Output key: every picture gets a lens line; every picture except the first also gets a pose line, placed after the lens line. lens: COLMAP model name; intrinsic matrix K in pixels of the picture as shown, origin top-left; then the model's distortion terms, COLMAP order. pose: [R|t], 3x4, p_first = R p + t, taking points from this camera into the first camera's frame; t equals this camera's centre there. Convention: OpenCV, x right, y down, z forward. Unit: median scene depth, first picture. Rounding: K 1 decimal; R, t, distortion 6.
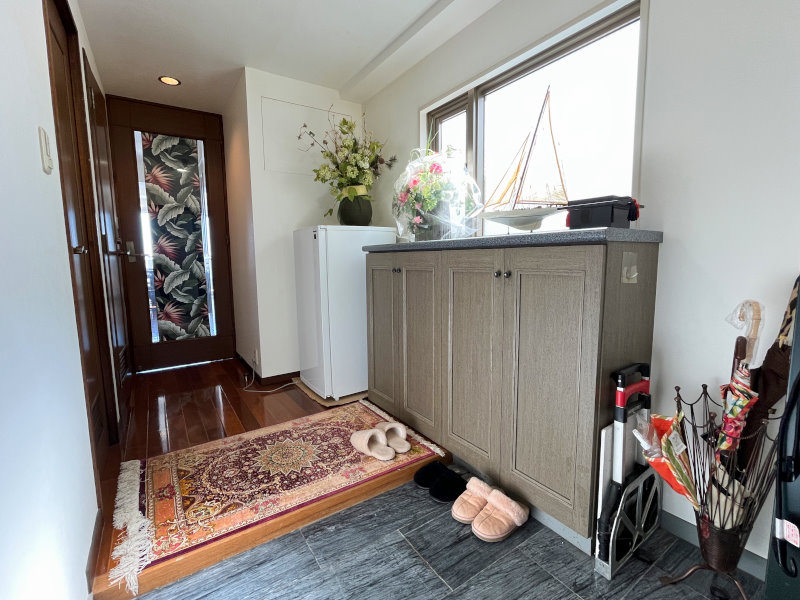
lens RADIAL K [[364.0, 0, 397.8], [0, 364.0, 298.3], [0, 0, 1]] dist [-0.001776, -0.000189]
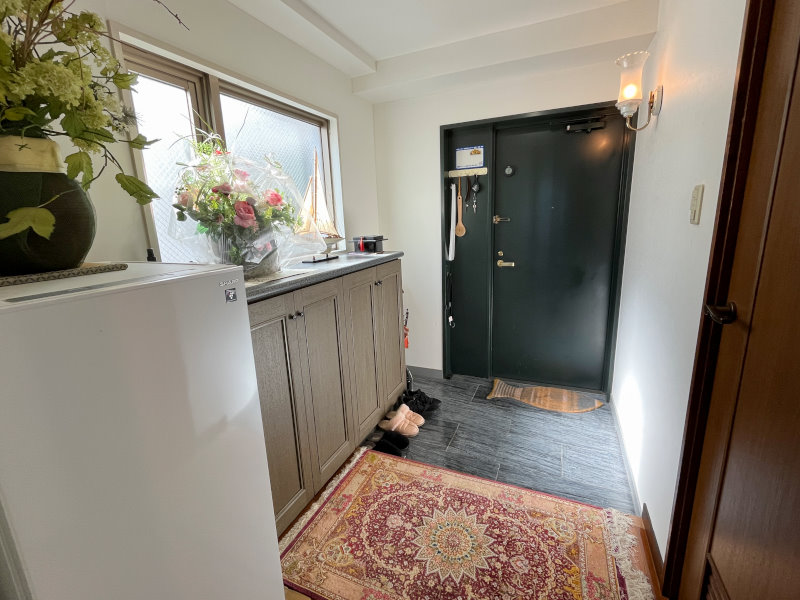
lens RADIAL K [[364.0, 0, 397.8], [0, 364.0, 298.3], [0, 0, 1]] dist [-0.001776, -0.000189]
pose [[-0.533817, -0.146603, 0.832795, -0.944827], [0.145290, 0.954309, 0.261123, -0.356980], [-0.833025, 0.260389, -0.488126, 1.539597]]
